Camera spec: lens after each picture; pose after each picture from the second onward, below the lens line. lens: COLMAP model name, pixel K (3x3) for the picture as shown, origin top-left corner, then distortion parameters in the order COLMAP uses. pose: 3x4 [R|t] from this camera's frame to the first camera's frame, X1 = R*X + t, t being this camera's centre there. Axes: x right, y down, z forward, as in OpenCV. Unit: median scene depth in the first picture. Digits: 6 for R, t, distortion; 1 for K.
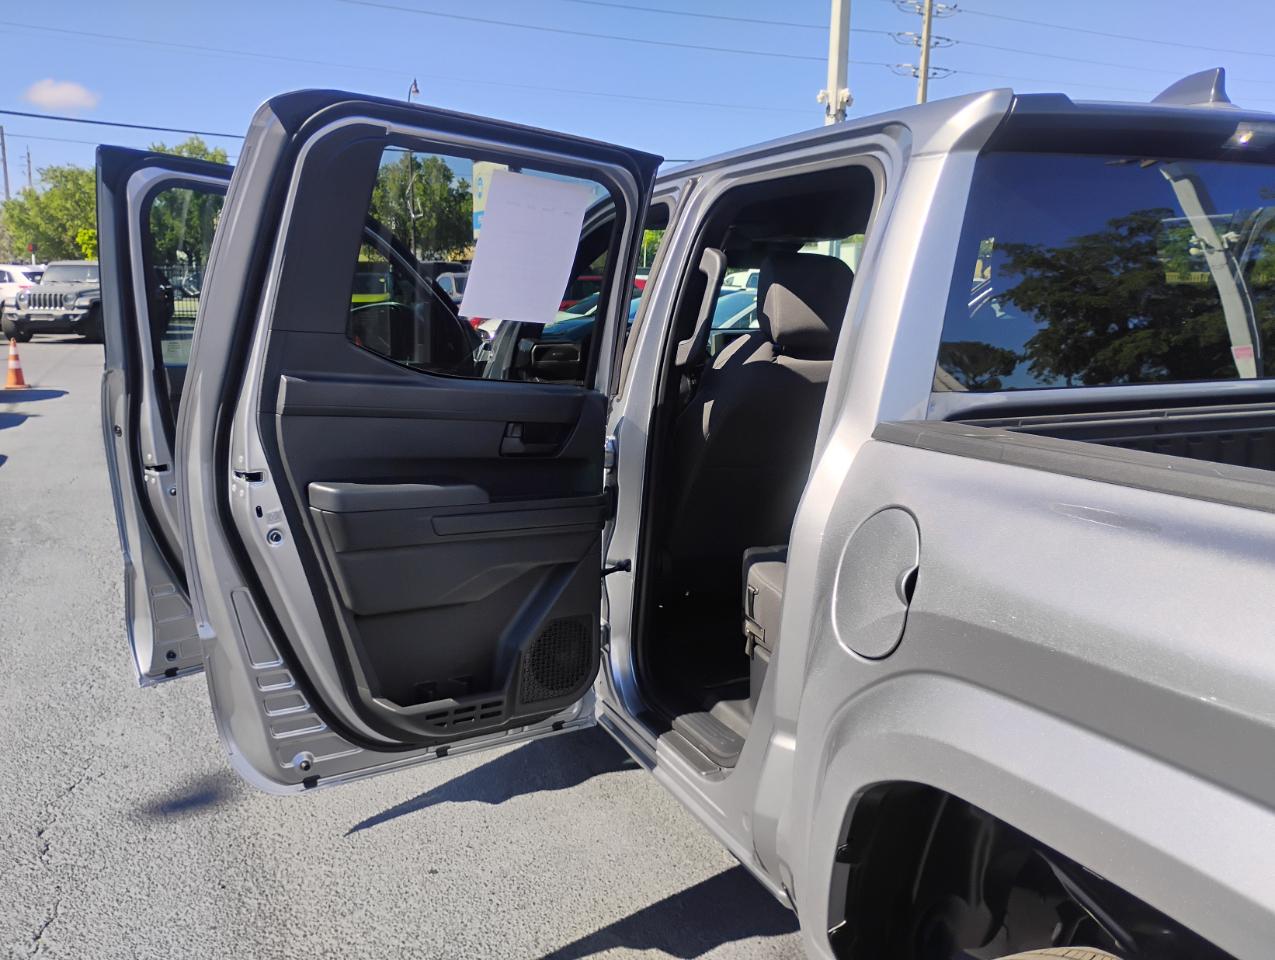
lens RADIAL K [[1067.1, 0, 644.2], [0, 1067.1, 469.4], [0, 0, 1]] dist [0.069665, -0.100869]
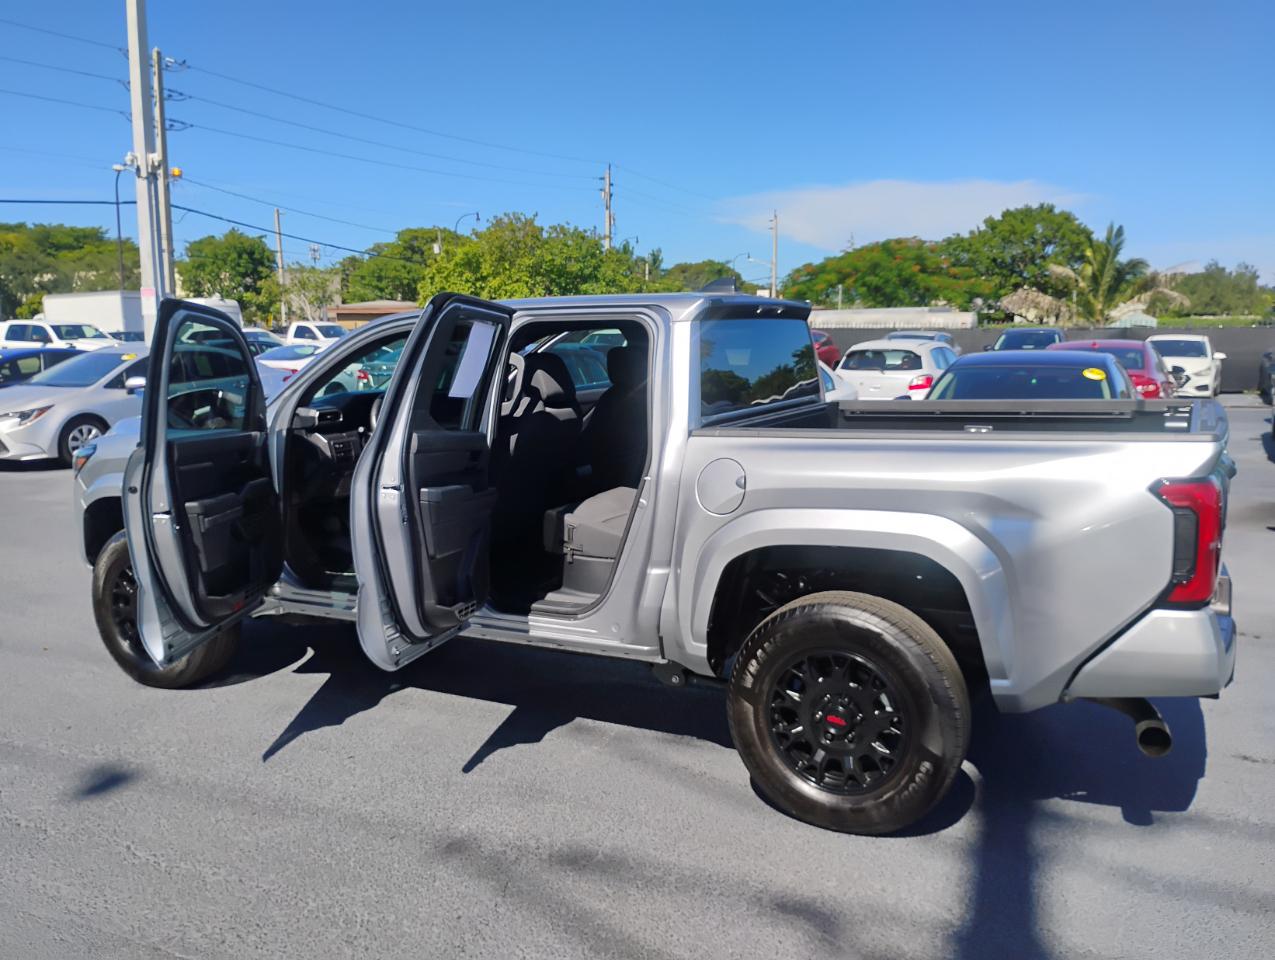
lens RADIAL K [[1059.3, 0, 637.3], [0, 1059.3, 475.8], [0, 0, 1]] dist [0.054528, -0.066257]
pose [[0.776114, -0.101949, 0.622297, -0.096354], [0.122525, 0.992417, 0.009775, 0.001509], [-0.618575, 0.068661, 0.782720, -0.057374]]
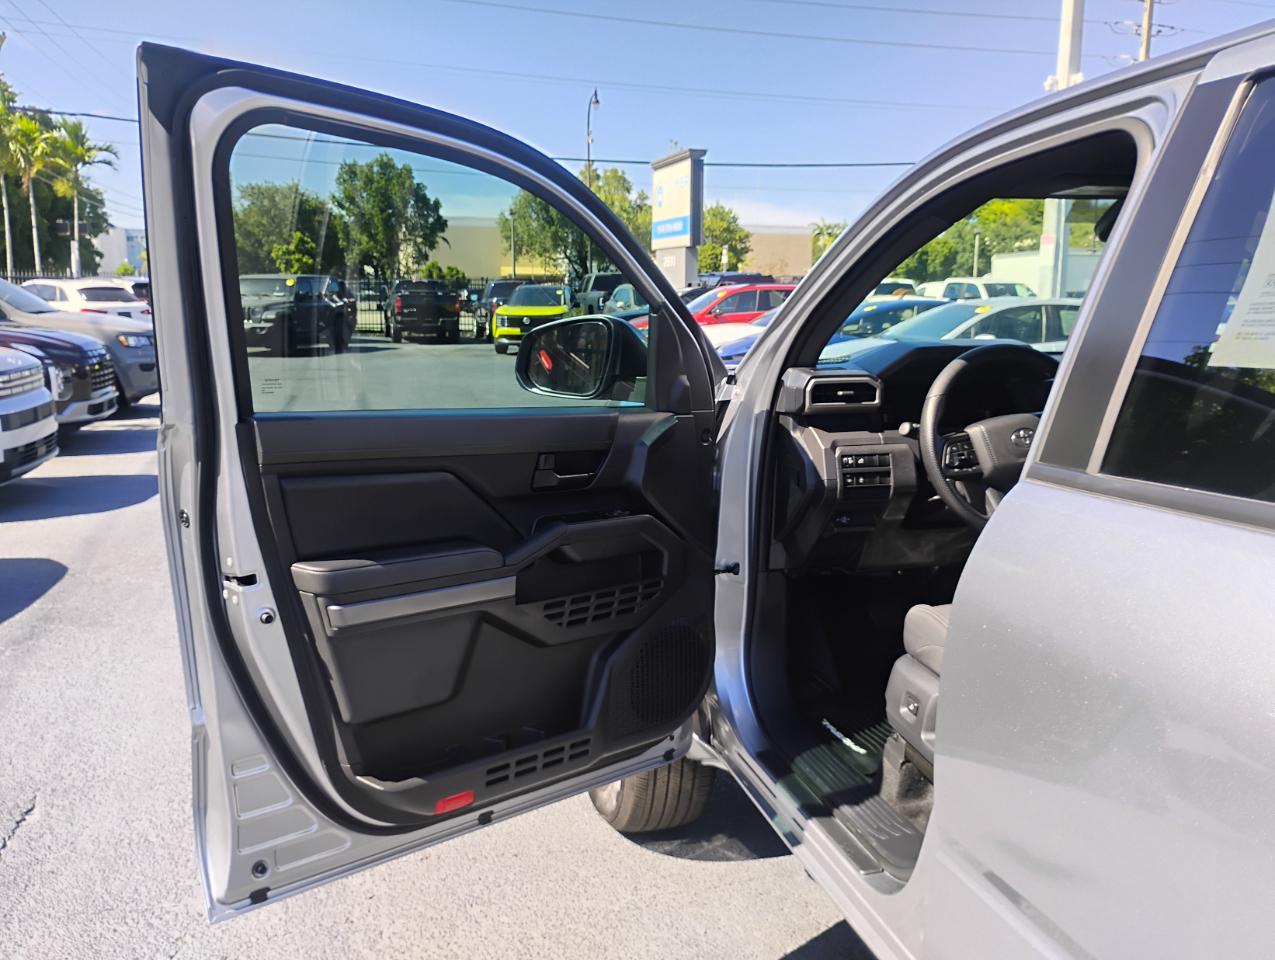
lens RADIAL K [[1089.6, 0, 656.7], [0, 1089.6, 475.2], [0, 0, 1]] dist [0.056741, -0.093008]
pose [[0.989300, 0.021461, -0.144308, -0.014072], [-0.022759, 0.999714, -0.007353, -0.007141], [0.144109, 0.010559, 0.989506, 0.046269]]
